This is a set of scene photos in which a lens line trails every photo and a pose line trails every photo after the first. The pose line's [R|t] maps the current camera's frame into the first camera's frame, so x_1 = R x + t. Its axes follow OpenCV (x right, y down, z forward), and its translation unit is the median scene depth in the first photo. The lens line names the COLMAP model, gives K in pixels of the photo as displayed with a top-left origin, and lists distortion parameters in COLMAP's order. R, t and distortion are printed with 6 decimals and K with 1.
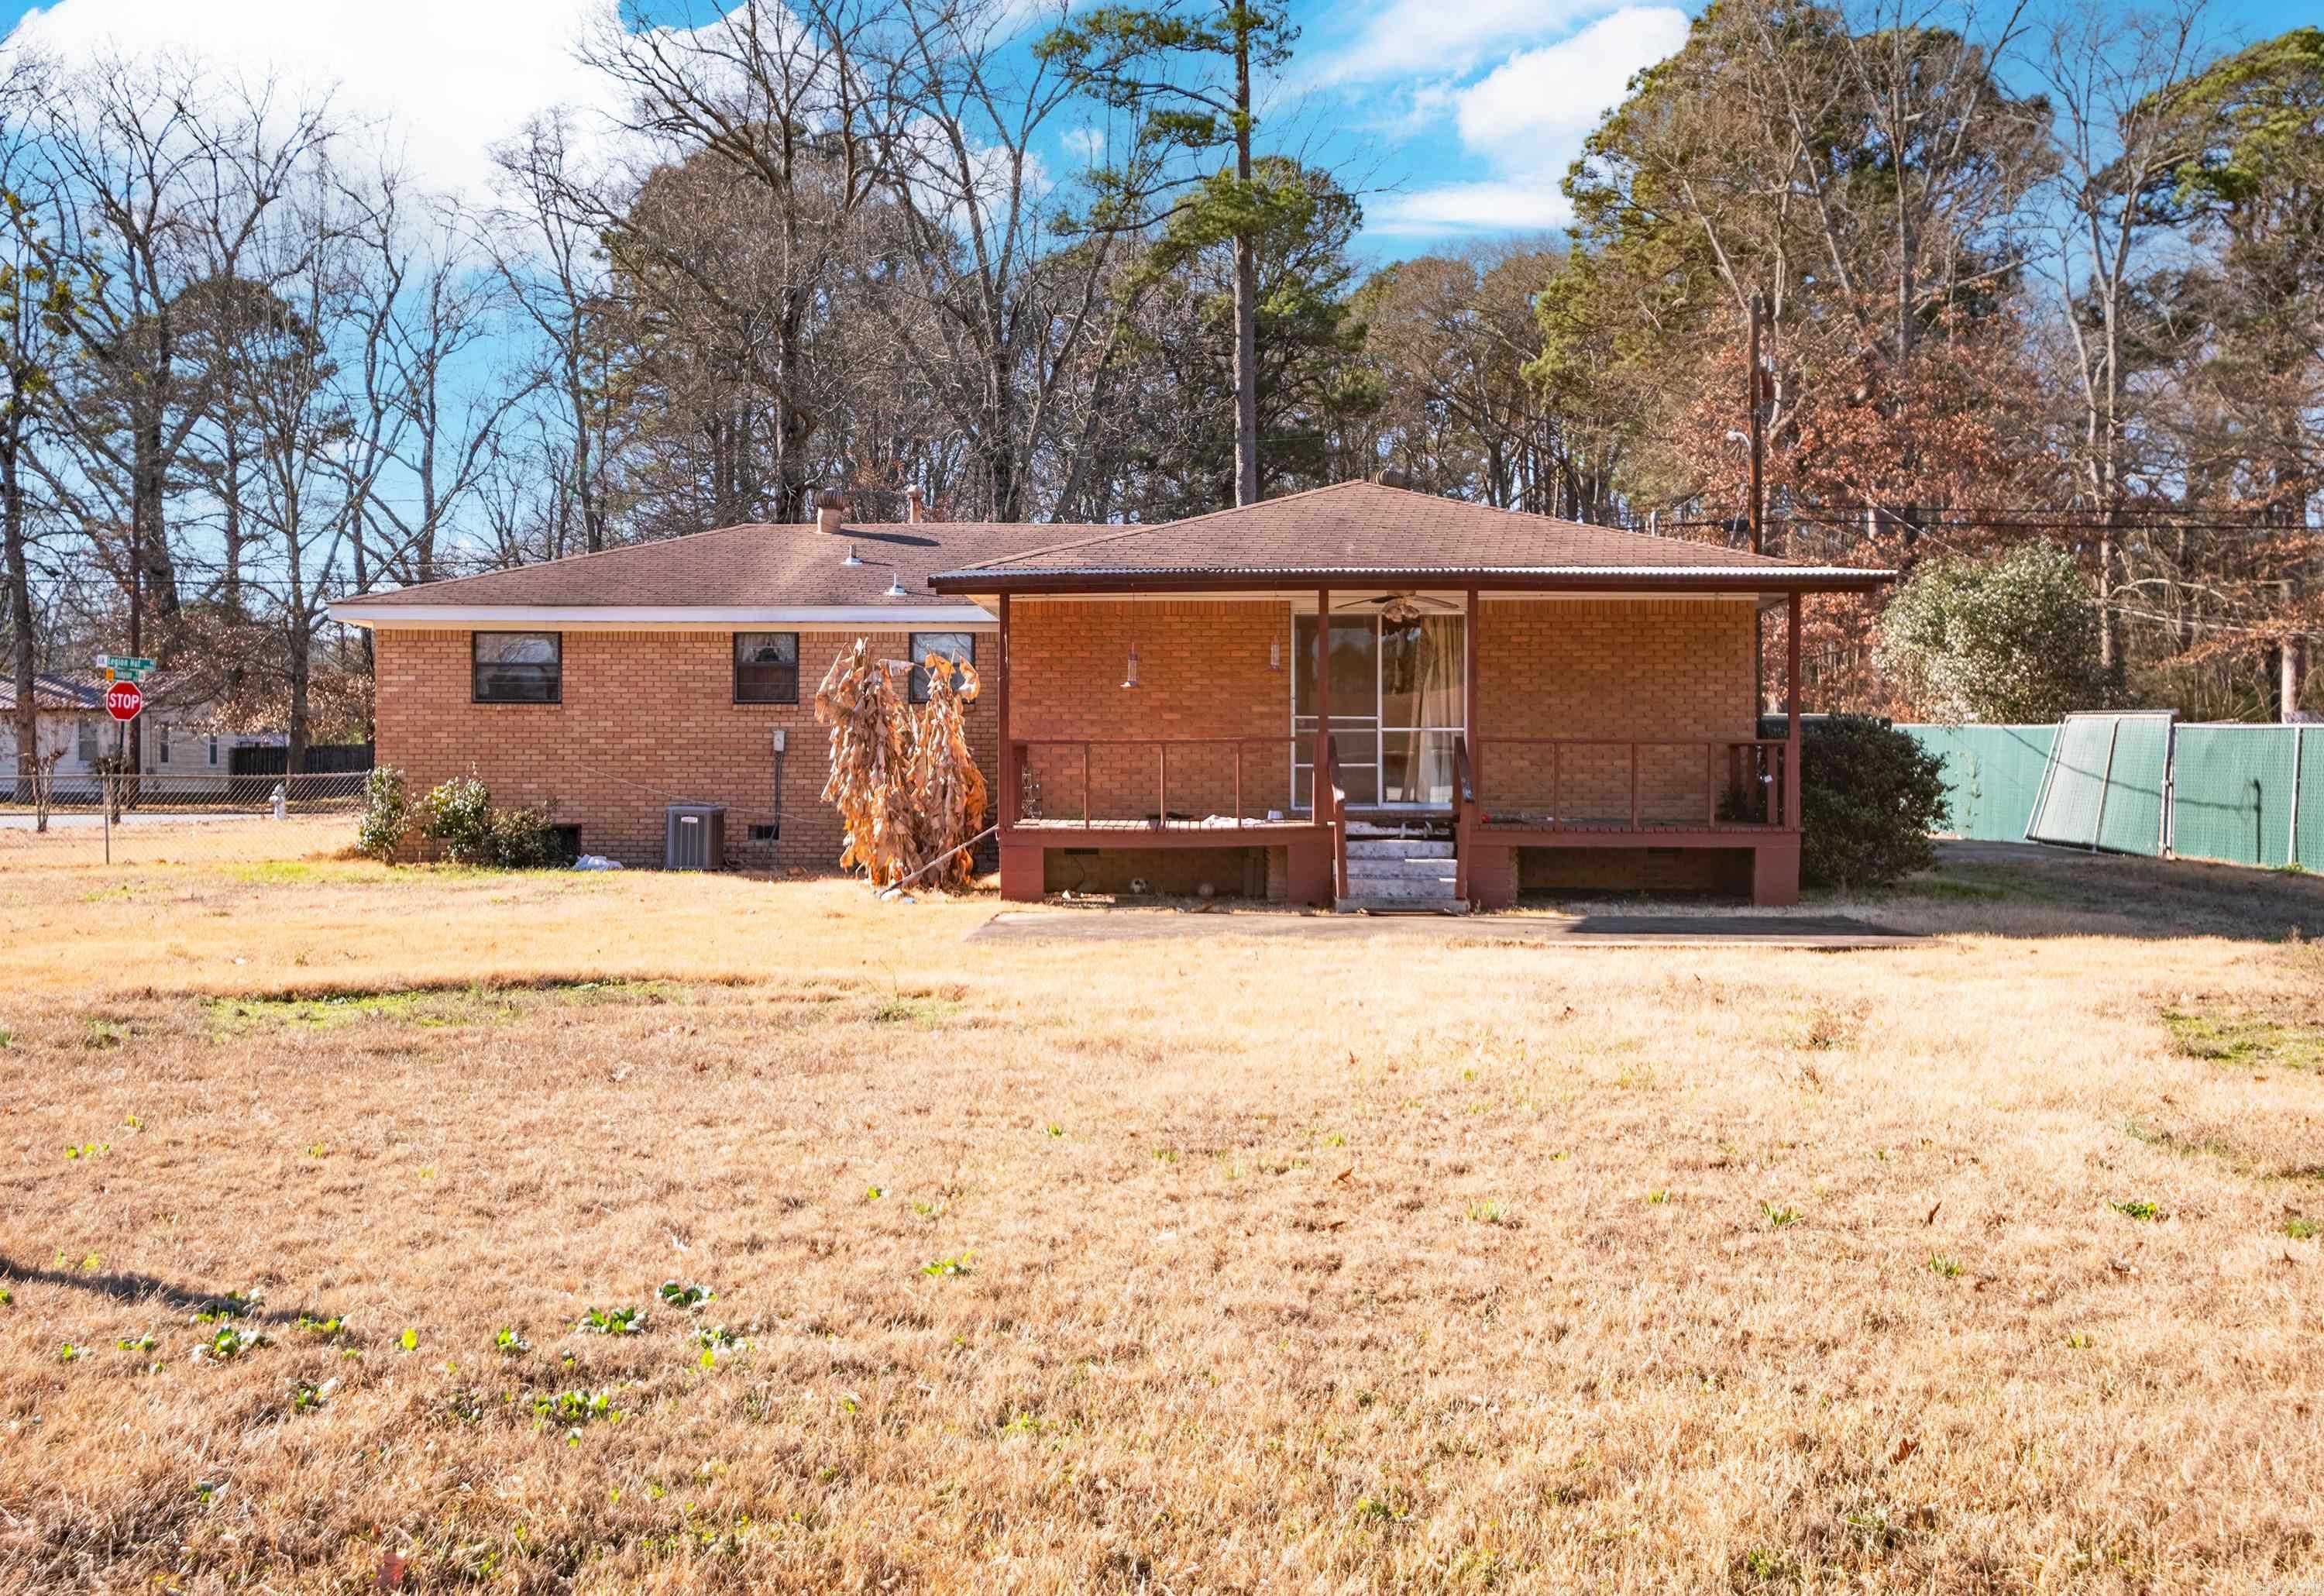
lens RADIAL K [[2430.9, 0, 1161.0], [0, 2430.9, 799.4], [0, 0, 1]] dist [0.012687, 0.000000]
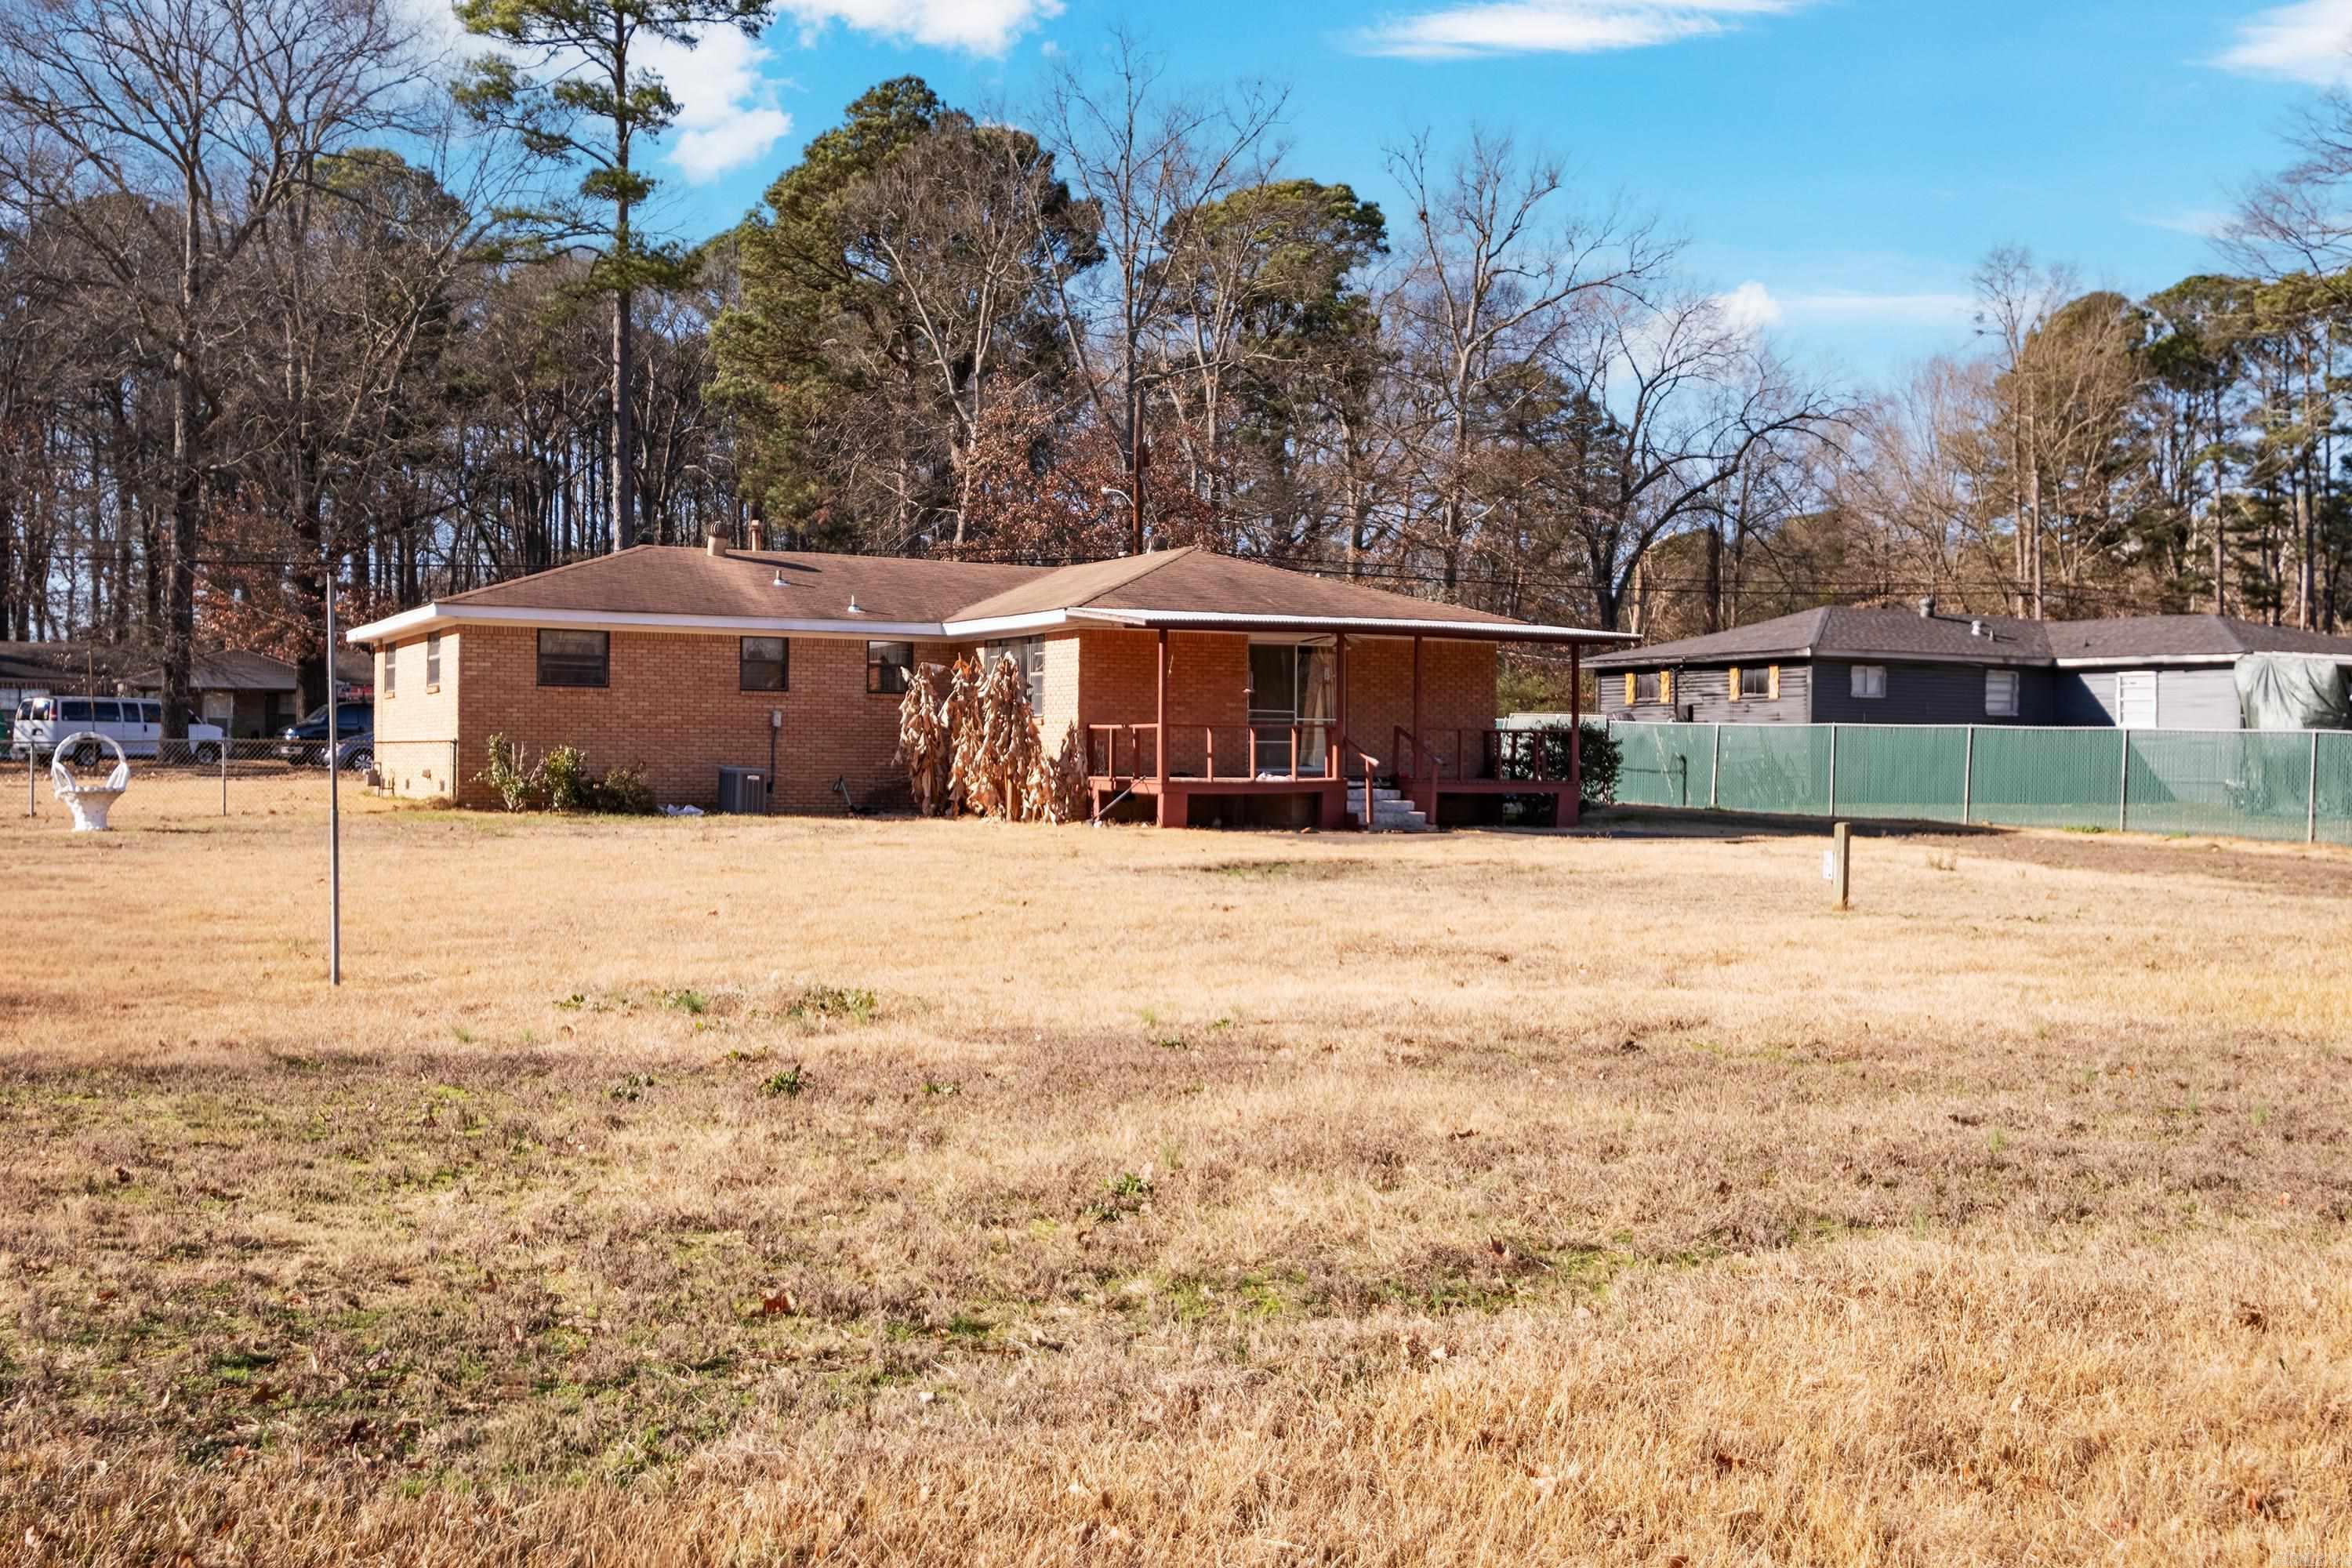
lens RADIAL K [[2458.8, 0, 1177.2], [0, 2458.8, 783.7], [0, 0, 1]] dist [-0.003070, 0.000000]
pose [[0.867684, 0.001527, 0.497114, -0.639227], [-0.003155, 0.999992, 0.002433, 0.007477], [-0.497106, -0.003680, 0.867682, -0.277200]]
